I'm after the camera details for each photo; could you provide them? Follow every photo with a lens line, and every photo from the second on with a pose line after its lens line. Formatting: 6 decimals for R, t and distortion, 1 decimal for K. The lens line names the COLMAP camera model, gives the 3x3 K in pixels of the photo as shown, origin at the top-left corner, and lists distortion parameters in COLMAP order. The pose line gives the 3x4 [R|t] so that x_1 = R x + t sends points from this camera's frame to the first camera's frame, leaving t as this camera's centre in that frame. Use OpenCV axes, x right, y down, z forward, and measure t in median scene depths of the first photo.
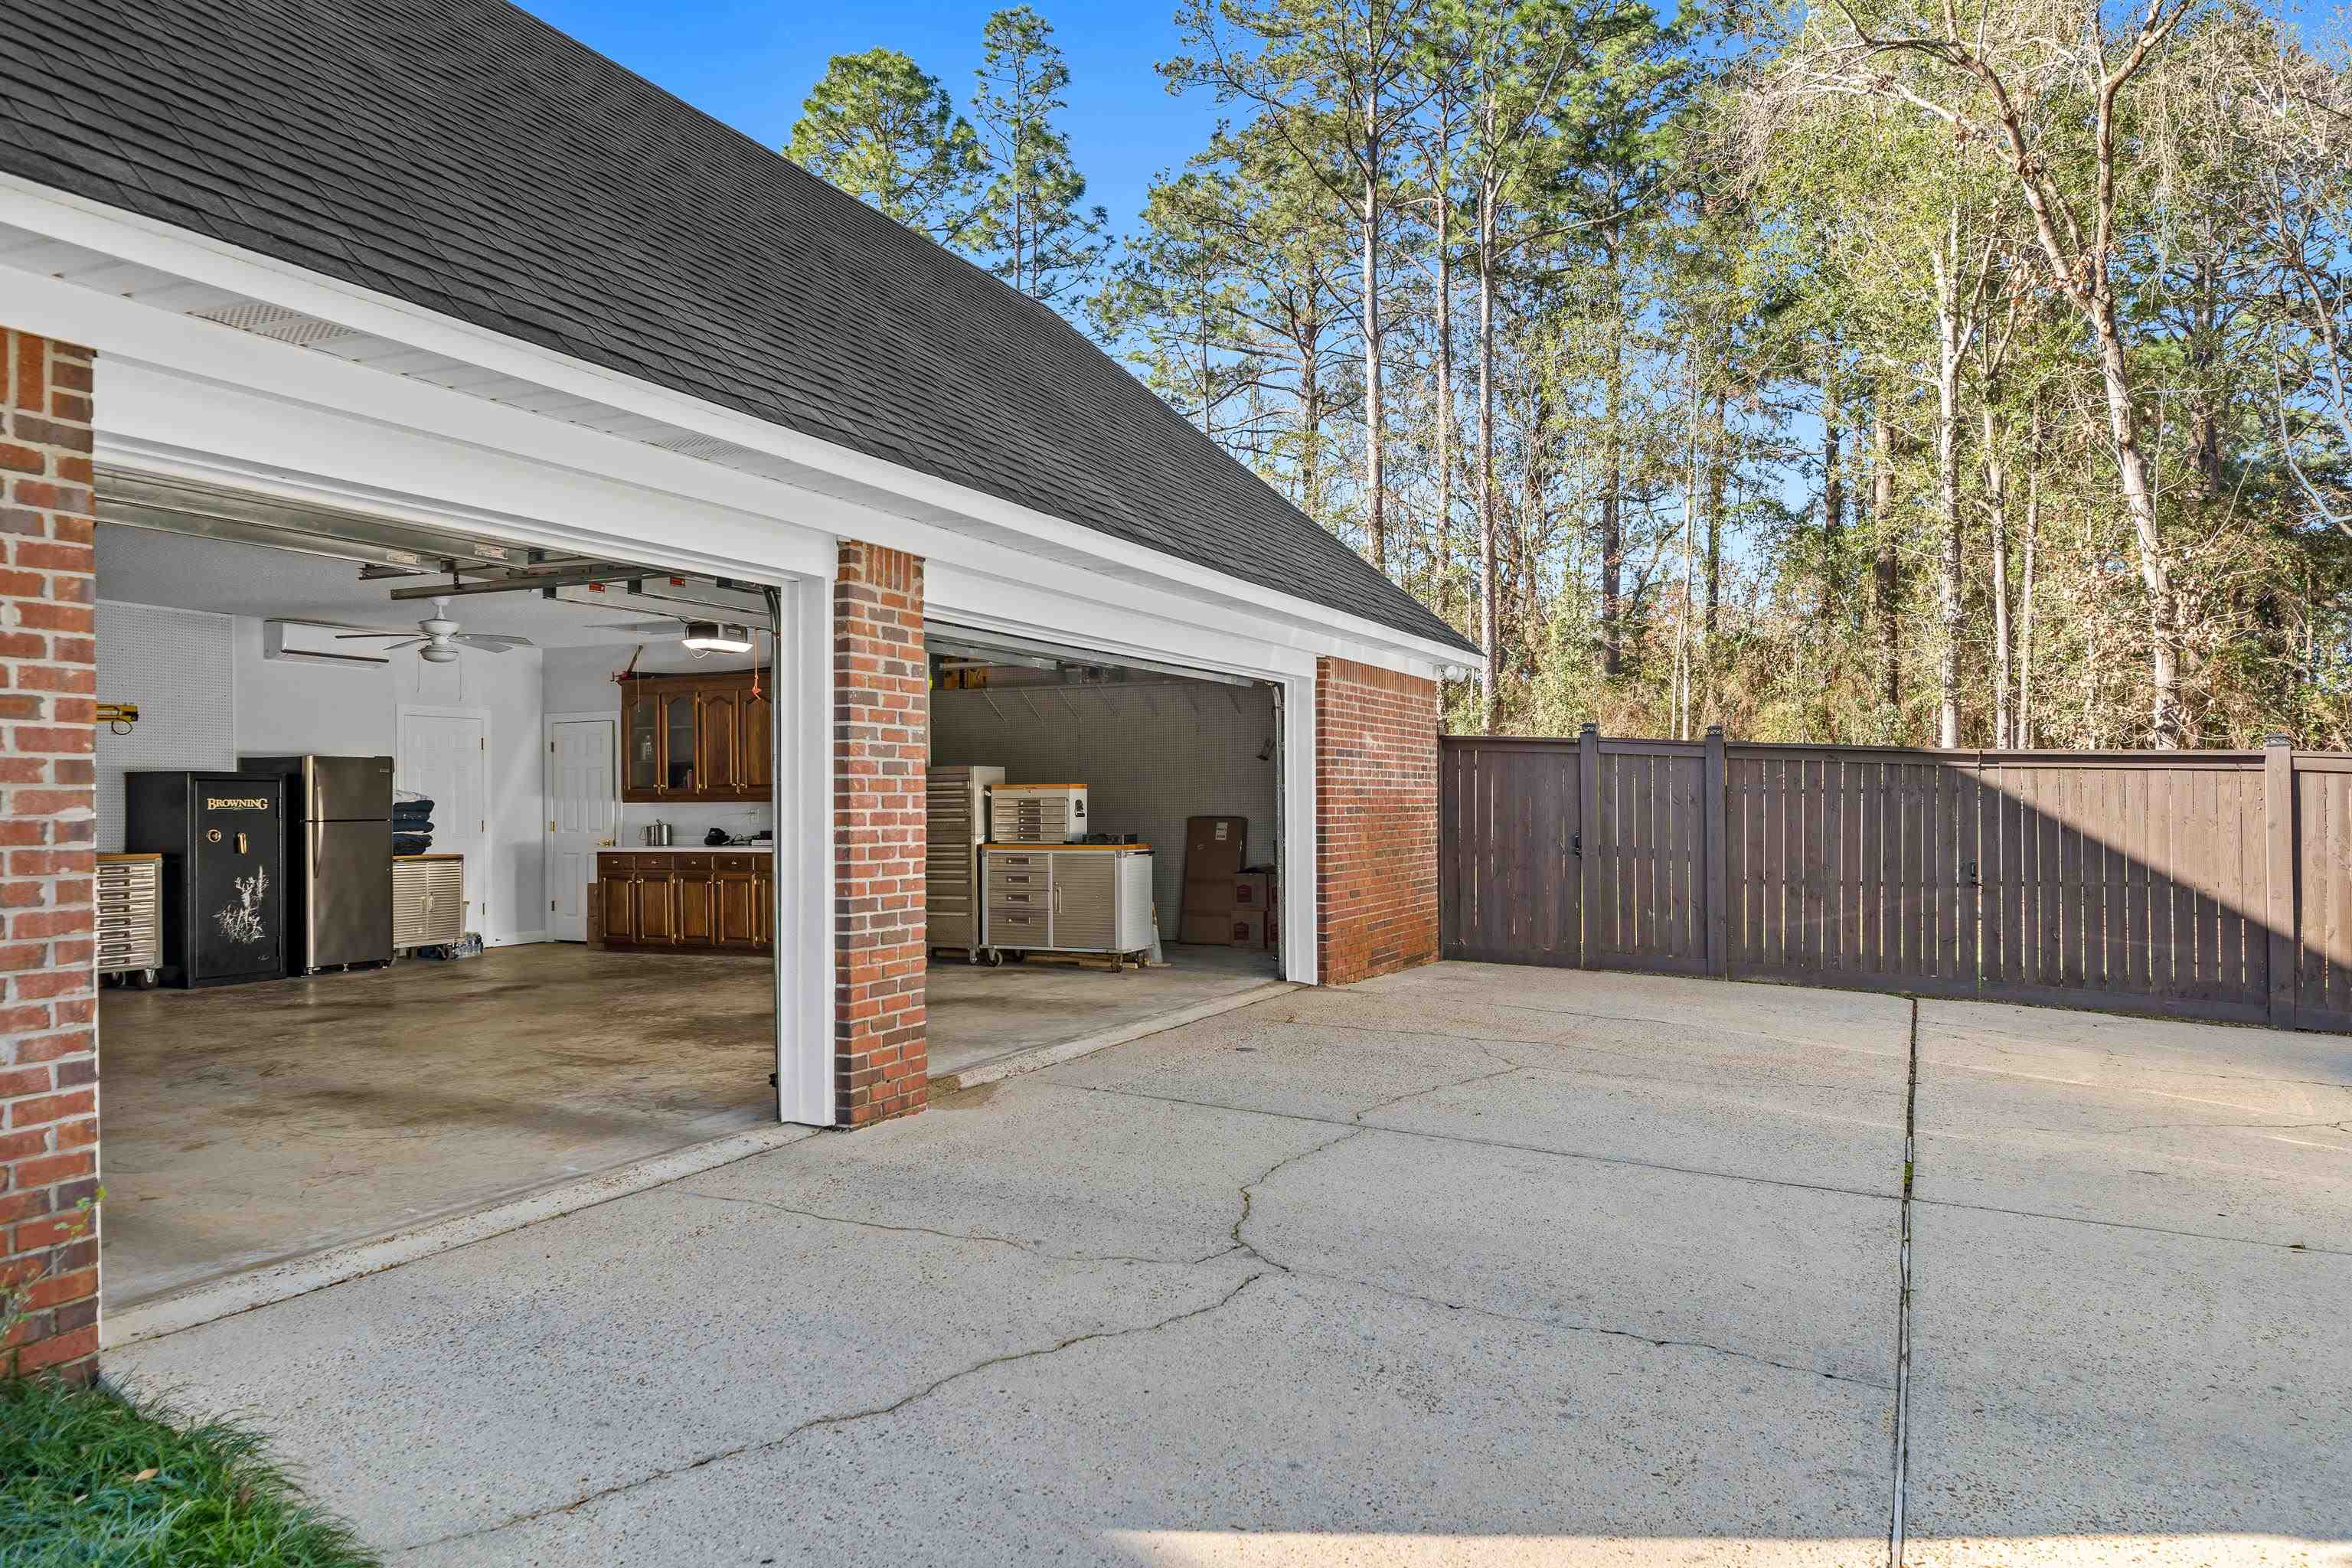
lens RADIAL K [[1593.5, 0, 1176.2], [0, 1593.5, 796.1], [0, 0, 1]] dist [0.005037, 0.002254]
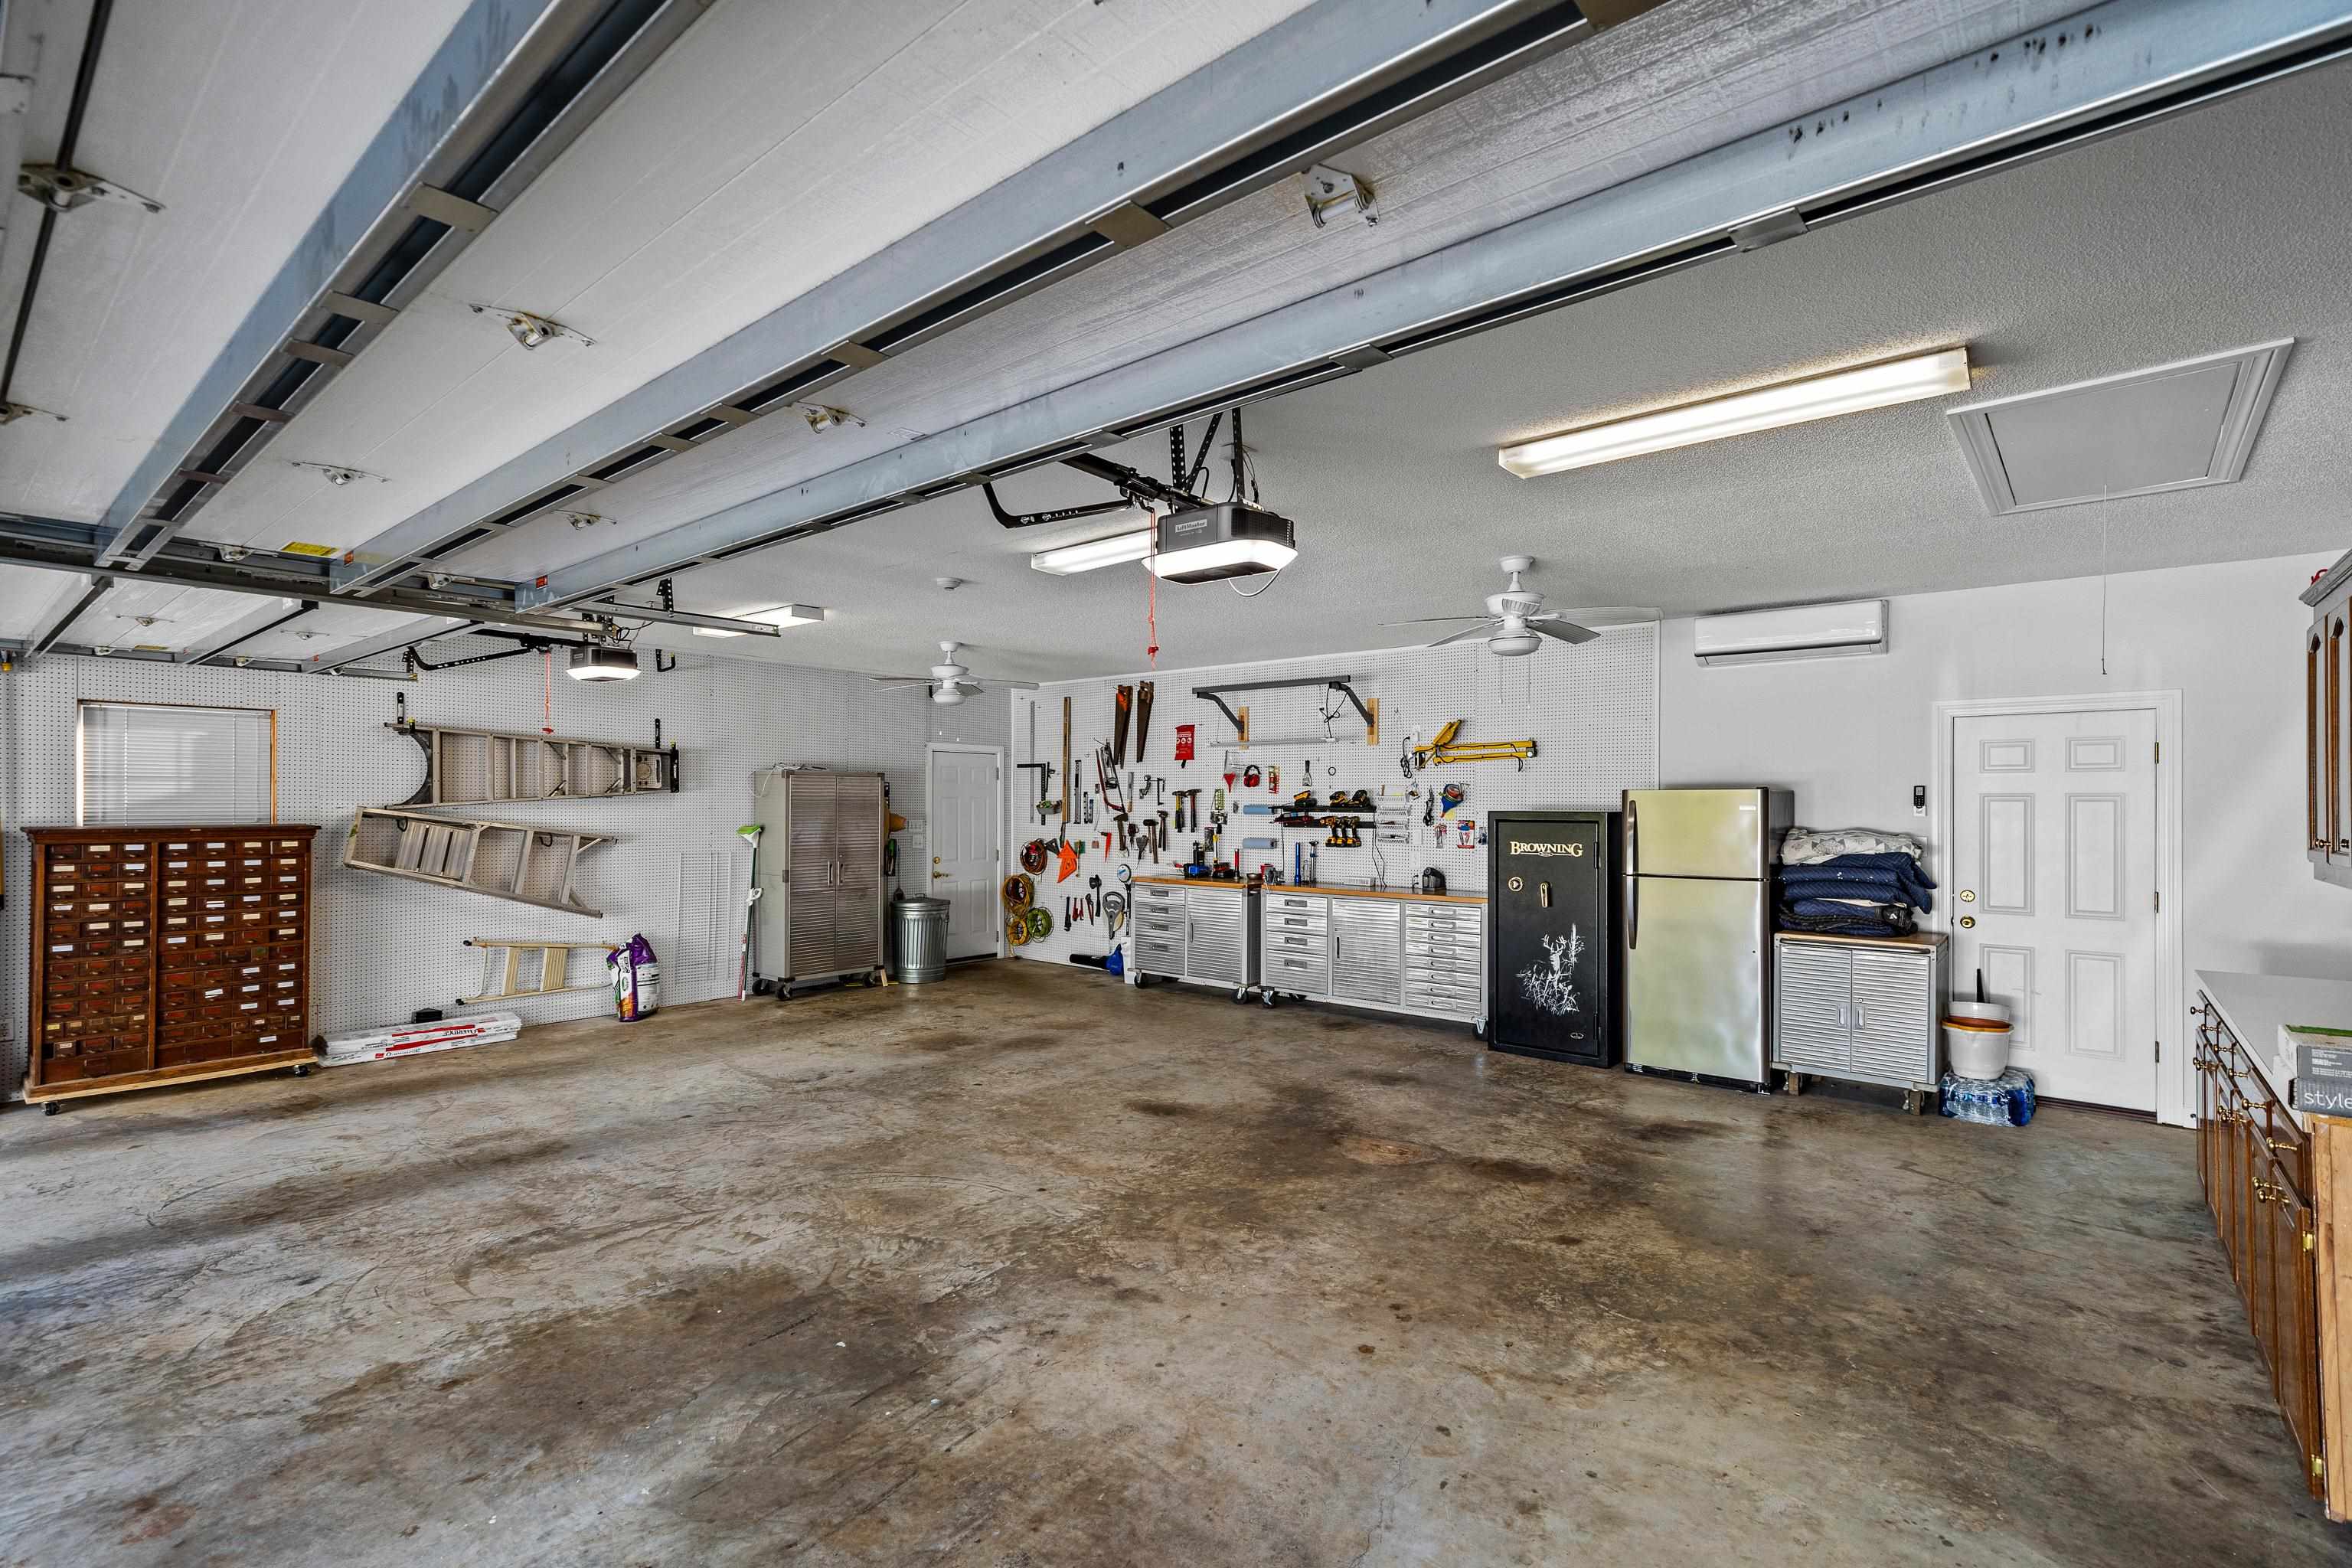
lens RADIAL K [[1064.5, 0, 1171.0], [0, 1064.5, 791.4], [0, 0, 1]] dist [0.000565, 0.006985]
pose [[-0.261253, -0.004950, -0.965258, 0.016017], [0.004772, 0.999968, -0.006420, -0.021803], [0.965259, -0.006284, -0.261221, 0.891818]]
